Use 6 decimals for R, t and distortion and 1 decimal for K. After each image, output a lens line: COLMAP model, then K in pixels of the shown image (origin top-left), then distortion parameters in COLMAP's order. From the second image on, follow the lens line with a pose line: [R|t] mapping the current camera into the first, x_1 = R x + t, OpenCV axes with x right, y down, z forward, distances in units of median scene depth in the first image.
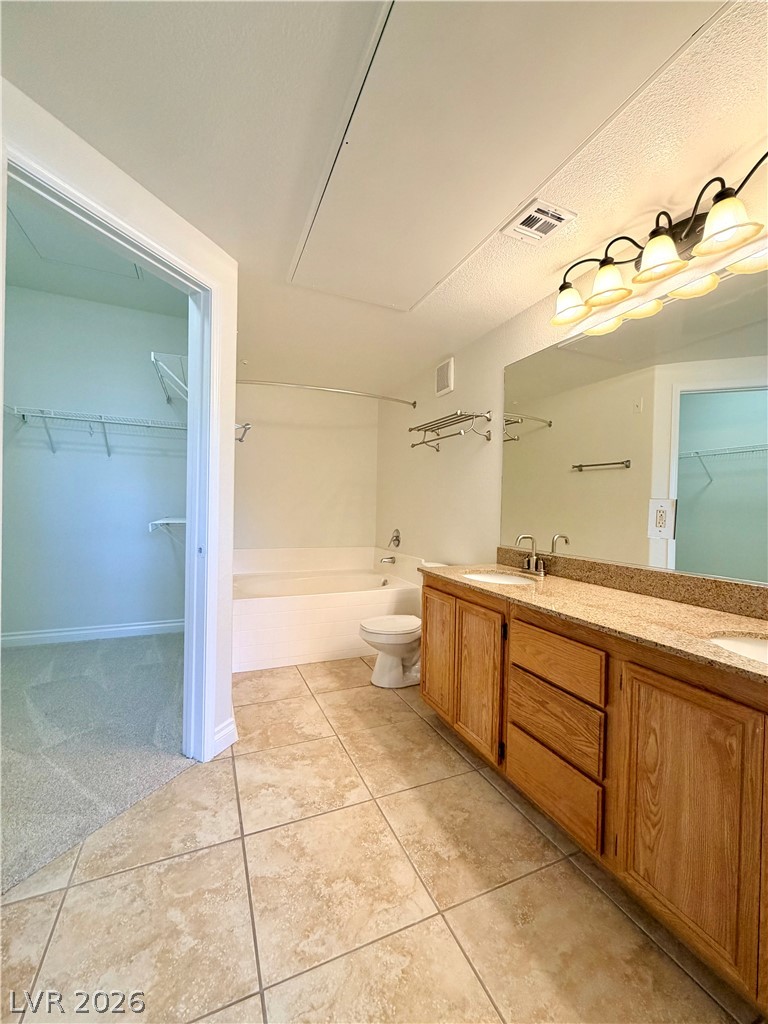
lens RADIAL K [[409.3, 0, 384.0], [0, 409.3, 512.0], [0, 0, 1]] dist [-0.000166, 0.000219]
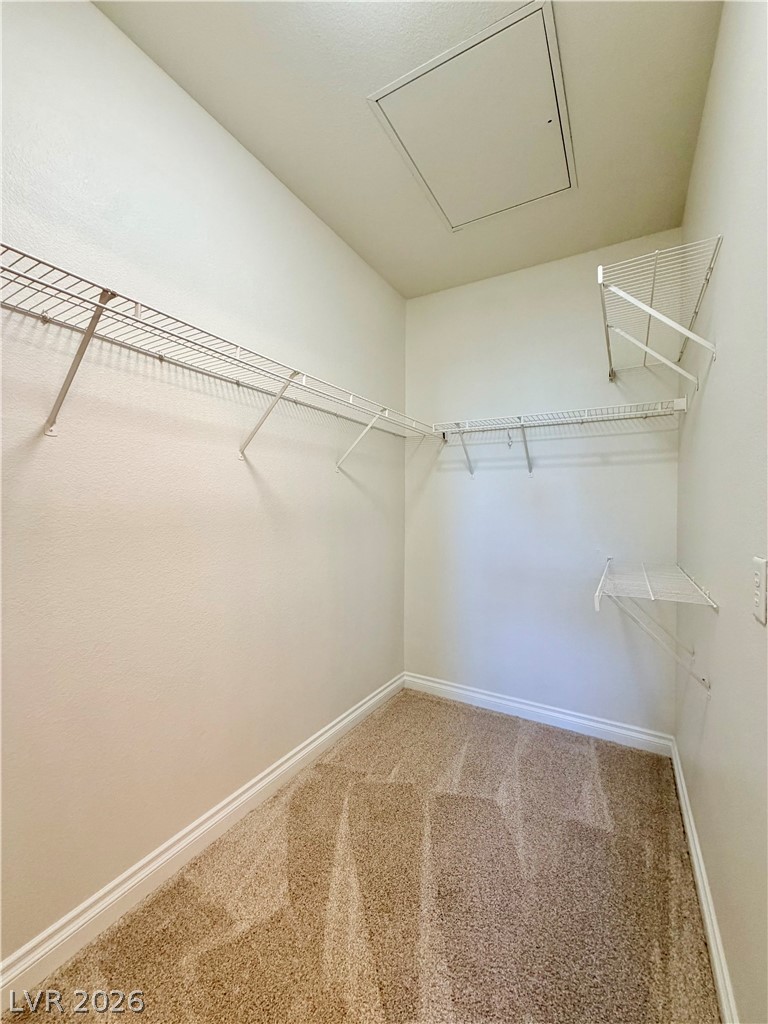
lens RADIAL K [[409.3, 0, 384.0], [0, 409.3, 512.0], [0, 0, 1]] dist [-0.000166, 0.000219]
pose [[0.584630, -0.004393, -0.811288, -0.269124], [-0.000606, 0.999983, -0.005851, -0.069935], [0.811300, 0.003912, 0.584617, 0.419137]]
